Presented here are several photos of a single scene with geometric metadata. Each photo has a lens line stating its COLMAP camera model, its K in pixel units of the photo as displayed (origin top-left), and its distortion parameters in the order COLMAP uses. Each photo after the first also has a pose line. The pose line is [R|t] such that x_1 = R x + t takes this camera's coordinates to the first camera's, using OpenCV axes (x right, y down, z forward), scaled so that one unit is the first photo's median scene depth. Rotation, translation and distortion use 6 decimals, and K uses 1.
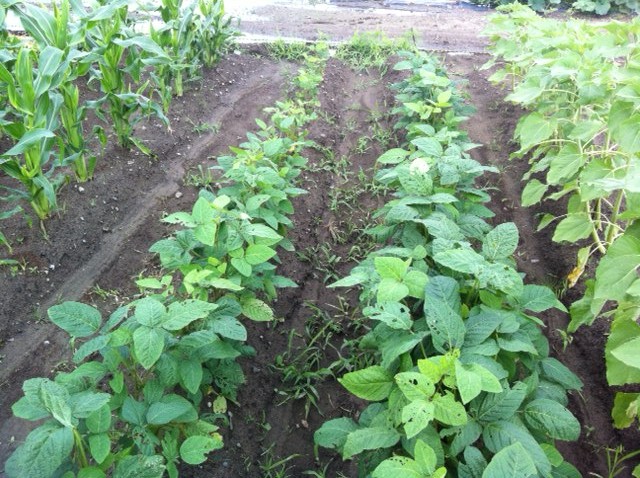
lens RADIAL K [[549.3, 0, 319.8], [0, 549.3, 239.0], [0, 0, 1]] dist [-0.006863, -0.023256]
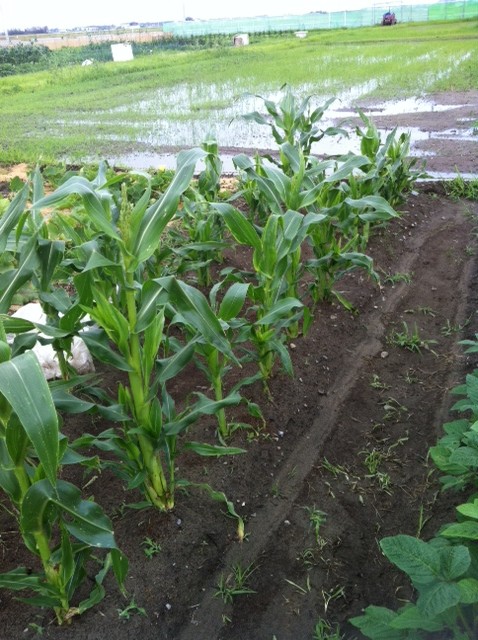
lens RADIAL K [[549.3, 0, 239.6], [0, 549.3, 319.6], [0, 0, 1]] dist [-0.006863, -0.023256]
pose [[0.941363, 0.051469, -0.333447, -0.196735], [-0.075809, 0.995292, -0.060391, -0.070220], [0.328769, 0.082128, 0.940833, 0.030554]]
